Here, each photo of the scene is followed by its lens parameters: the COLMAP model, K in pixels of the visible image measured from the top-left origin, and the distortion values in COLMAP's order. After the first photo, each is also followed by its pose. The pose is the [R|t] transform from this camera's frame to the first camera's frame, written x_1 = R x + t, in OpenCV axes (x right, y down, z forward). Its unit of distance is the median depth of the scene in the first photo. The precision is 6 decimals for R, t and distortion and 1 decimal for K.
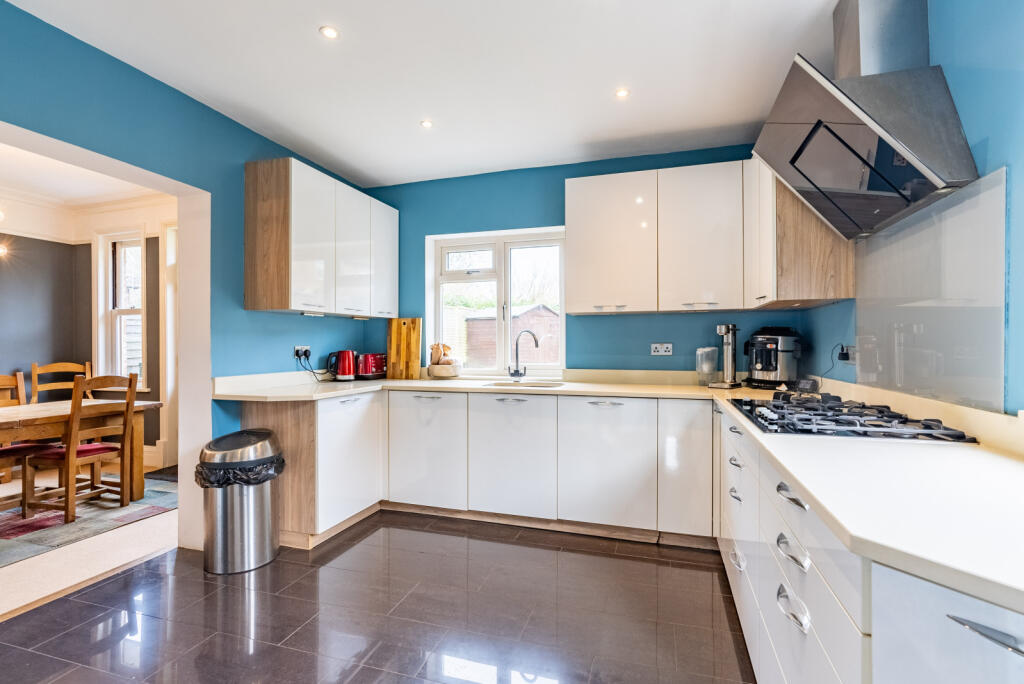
lens RADIAL K [[469.8, 0, 514.5], [0, 469.8, 340.2], [0, 0, 1]] dist [-0.002387, 0.000050]
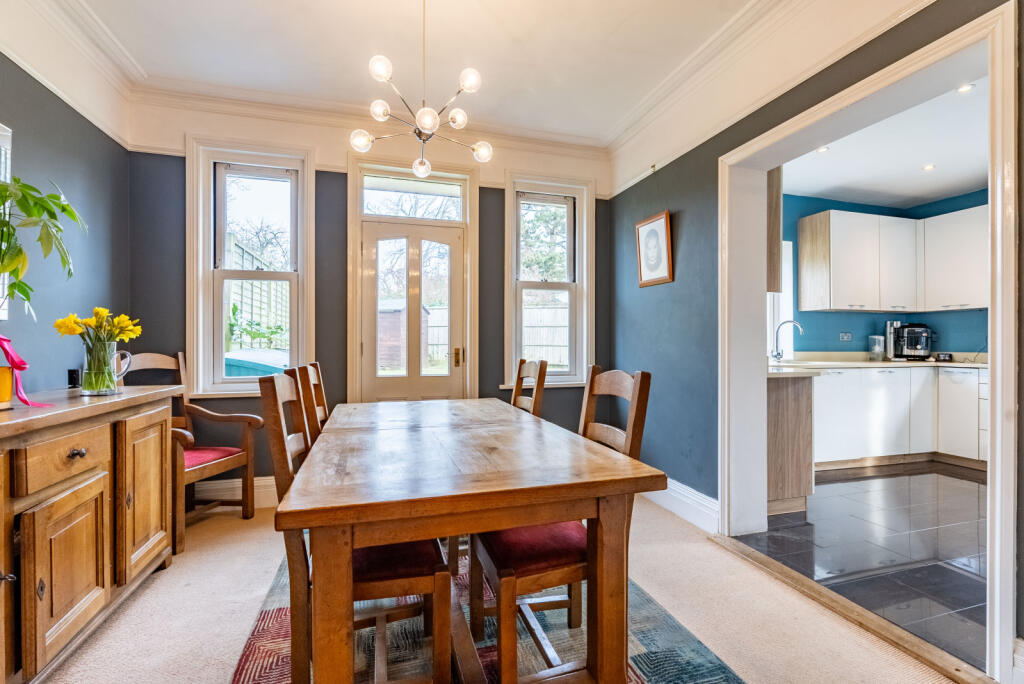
lens RADIAL K [[469.8, 0, 516.5], [0, 469.8, 342.4], [0, 0, 1]] dist [-0.002387, 0.000050]
pose [[0.824890, 0.005664, 0.565265, -1.430725], [-0.008995, 0.999955, 0.003107, 0.043498], [-0.565221, -0.007647, 0.824904, 0.409209]]
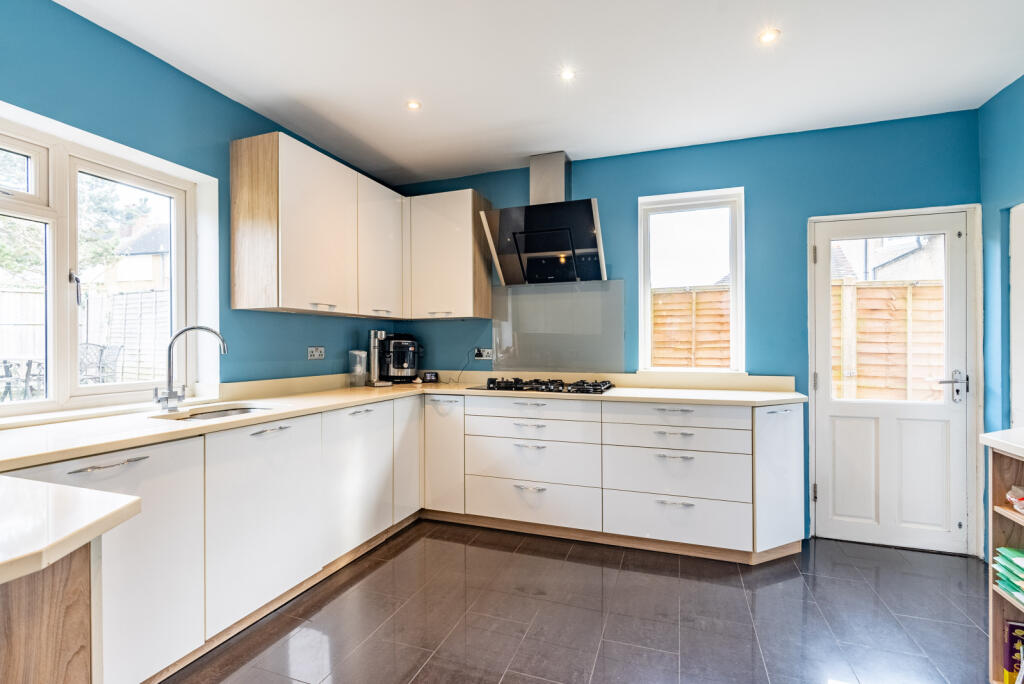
lens RADIAL K [[469.8, 0, 514.9], [0, 469.8, 345.5], [0, 0, 1]] dist [-0.002387, 0.000050]
pose [[0.051552, -0.000601, 0.998670, -0.642451], [-0.008456, 0.999964, 0.001038, -0.000412], [-0.998635, -0.008498, 0.051545, 0.596173]]
